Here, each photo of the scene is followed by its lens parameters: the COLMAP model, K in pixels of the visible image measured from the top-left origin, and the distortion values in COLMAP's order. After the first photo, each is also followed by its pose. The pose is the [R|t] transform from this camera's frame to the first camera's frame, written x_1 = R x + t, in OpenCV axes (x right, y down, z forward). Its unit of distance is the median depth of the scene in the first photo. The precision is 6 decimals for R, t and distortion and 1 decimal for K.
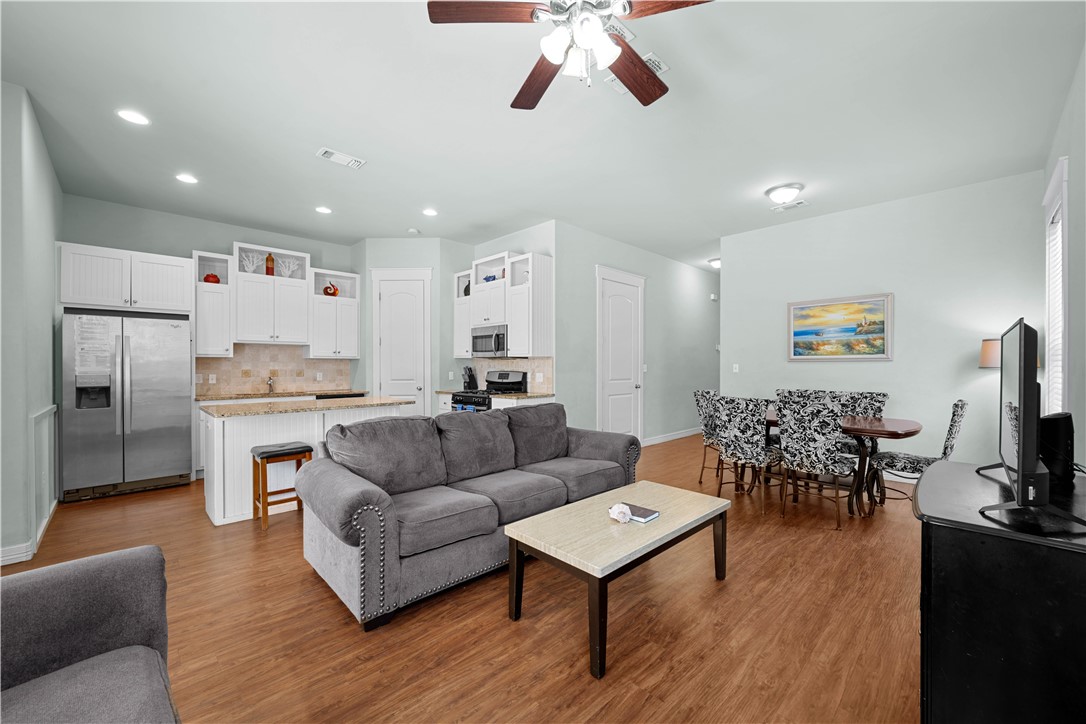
lens RADIAL K [[429.7, 0, 551.7], [0, 429.7, 364.4], [0, 0, 1]] dist [-0.001540, -0.000202]
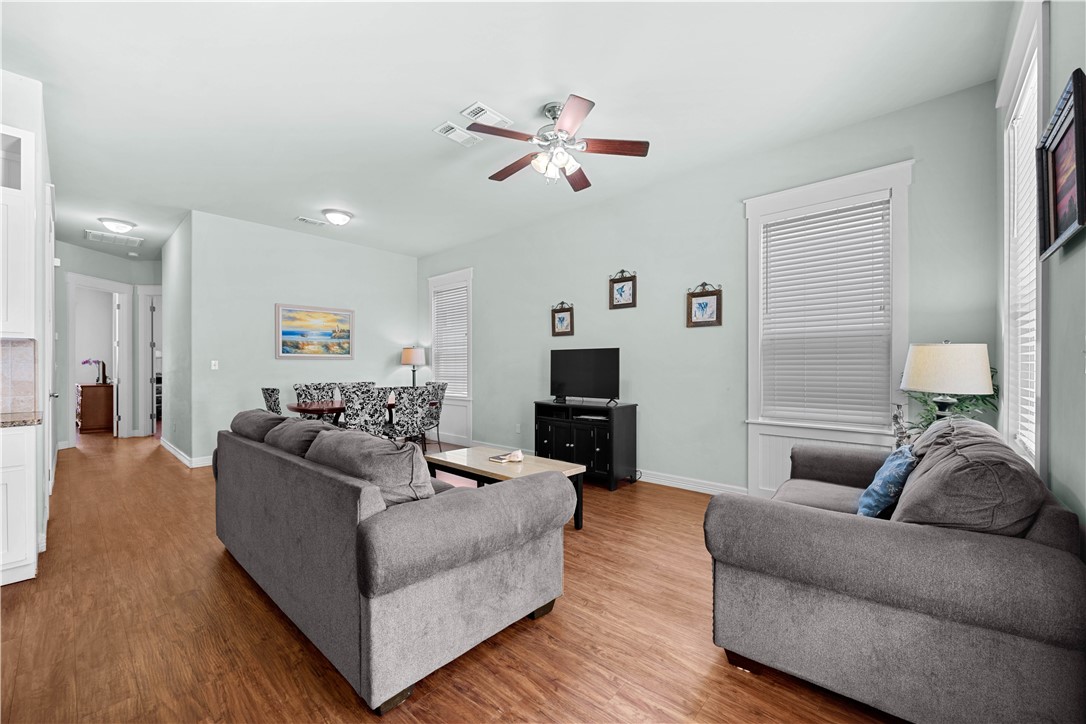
lens RADIAL K [[429.7, 0, 549.1], [0, 429.7, 366.5], [0, 0, 1]] dist [-0.001540, -0.000202]
pose [[-0.064657, 0.000980, 0.997907, -0.565623], [-0.001090, 0.999999, -0.001052, 0.013440], [-0.997907, -0.001155, -0.064656, 0.413133]]
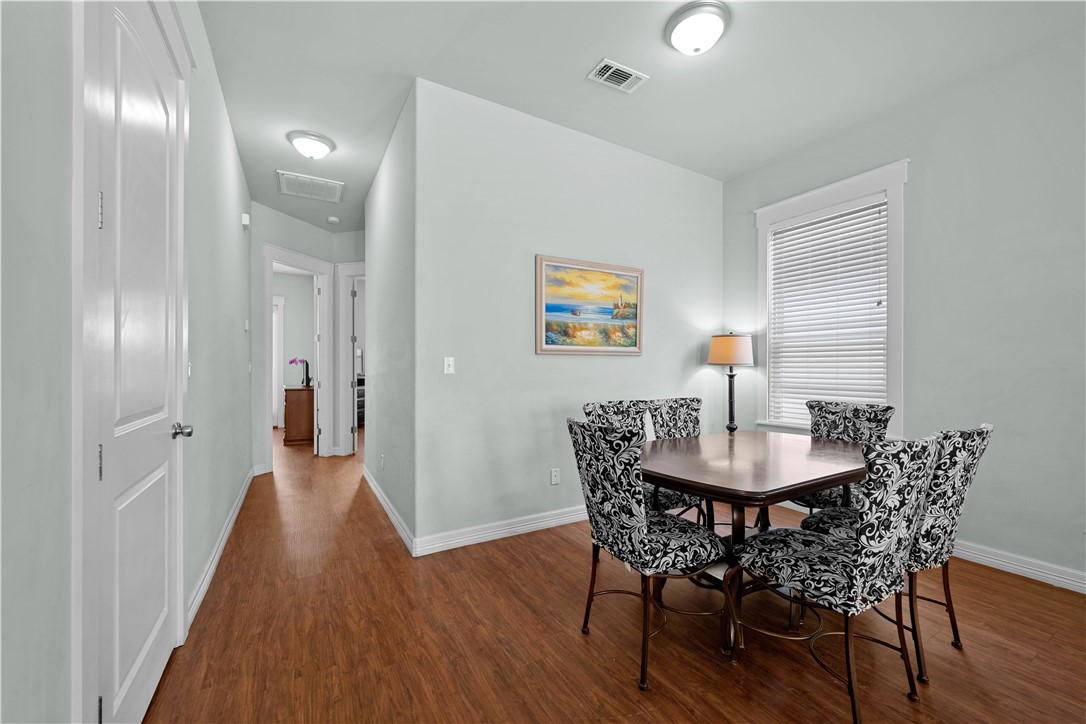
lens RADIAL K [[429.7, 0, 546.8], [0, 429.7, 366.3], [0, 0, 1]] dist [-0.001540, -0.000202]
pose [[0.250141, 0.000861, 0.968209, -0.012737], [-0.003721, 0.999993, 0.000072, 0.010240], [-0.968202, -0.003621, 0.250143, 0.871124]]
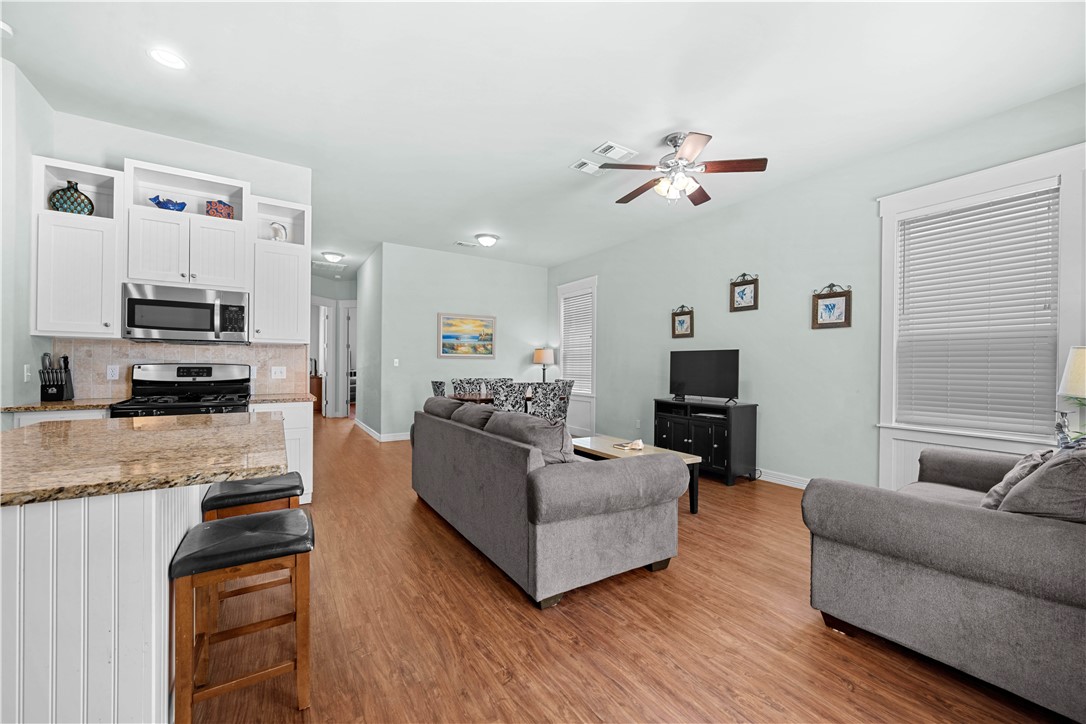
lens RADIAL K [[429.7, 0, 547.5], [0, 429.7, 366.1], [0, 0, 1]] dist [-0.001540, -0.000202]
pose [[0.212224, 0.002395, 0.977218, -0.668885], [-0.012678, 0.999920, 0.000303, 0.014346], [-0.977139, -0.012453, 0.212238, 0.416505]]
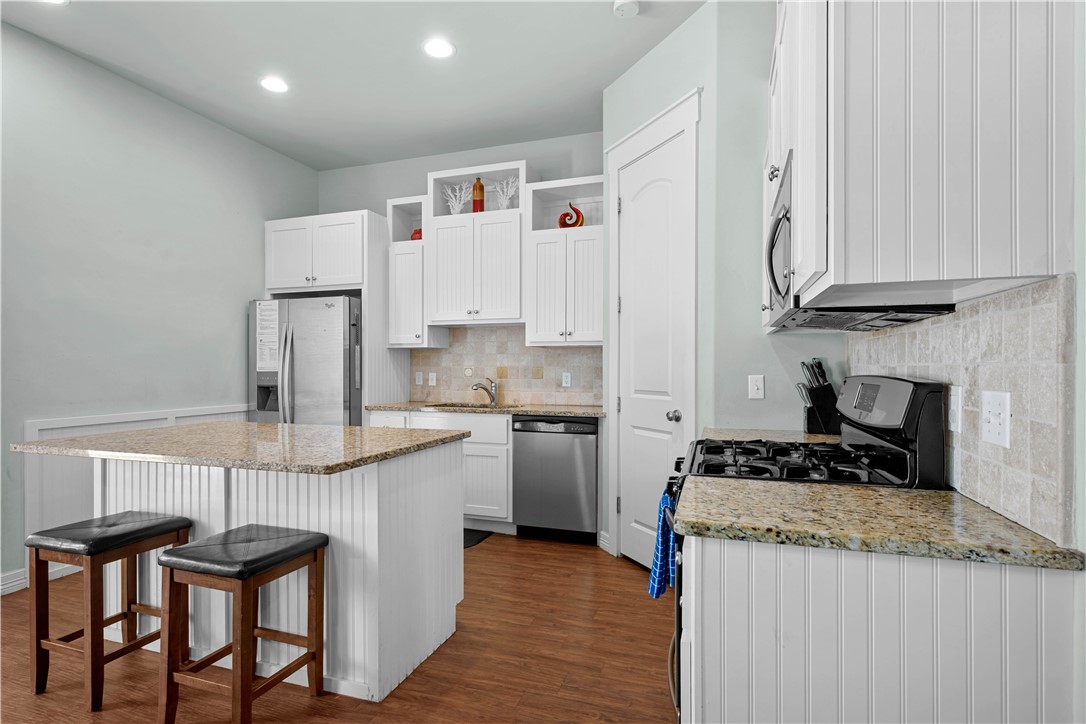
lens RADIAL K [[540.1, 0, 549.7], [0, 540.1, 363.4], [0, 0, 1]] dist [0.007045, 0.000500]
pose [[0.451563, -0.001965, -0.892237, 0.087956], [0.003734, 0.999993, -0.000312, 0.009094], [0.892231, -0.003191, 0.451567, 0.785630]]
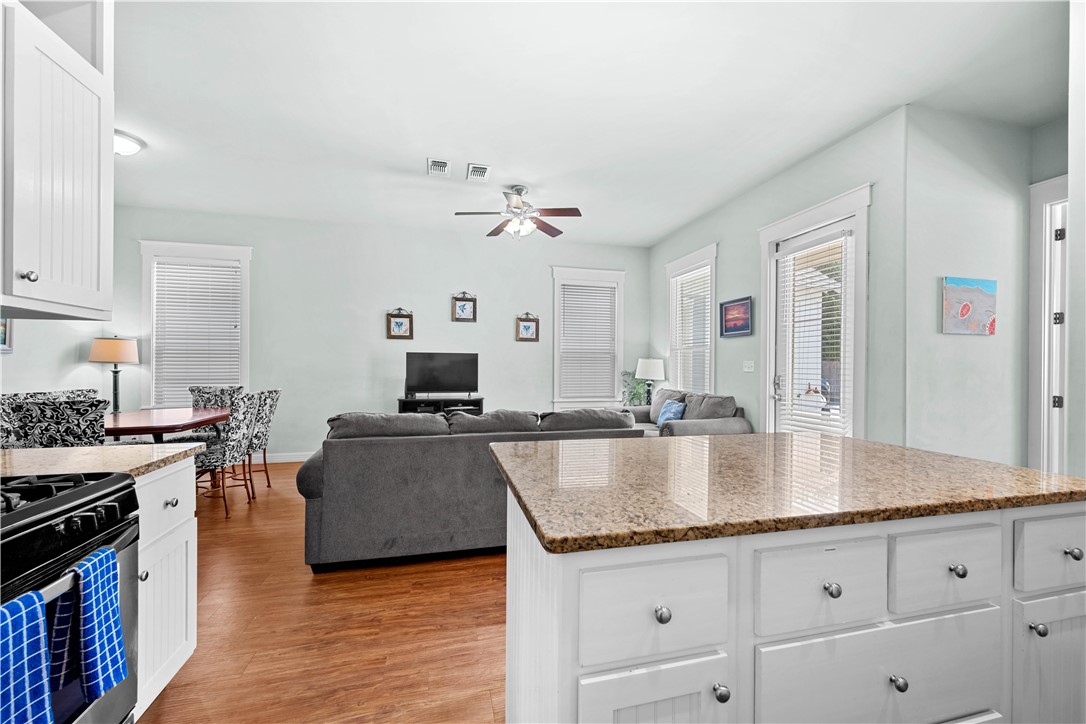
lens RADIAL K [[429.7, 0, 552.3], [0, 429.7, 367.0], [0, 0, 1]] dist [-0.001540, -0.000202]
pose [[-0.864146, -0.004883, 0.503217, -0.461568], [-0.006053, 0.999981, -0.000691, 0.010805], [-0.503205, -0.003643, -0.864160, 1.066398]]
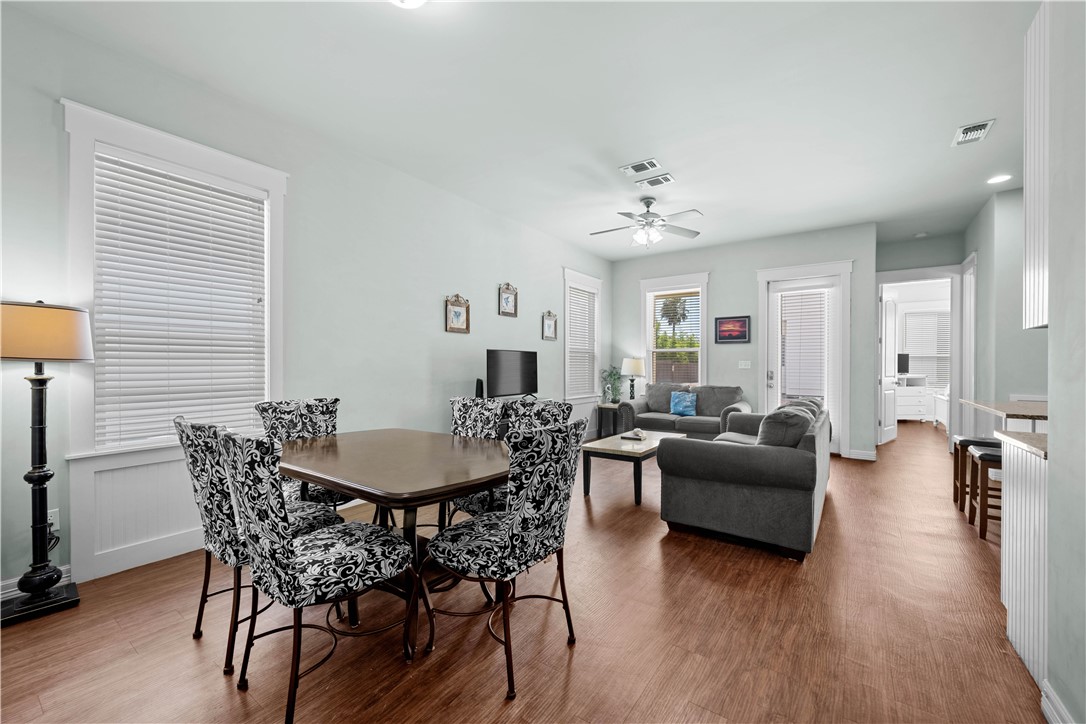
lens RADIAL K [[429.7, 0, 556.7], [0, 429.7, 366.6], [0, 0, 1]] dist [-0.001540, -0.000202]
pose [[-0.982976, -0.000461, -0.183736, 0.385551], [-0.000652, 0.999999, 0.000978, 0.011634], [0.183736, 0.001081, -0.982975, 1.234627]]
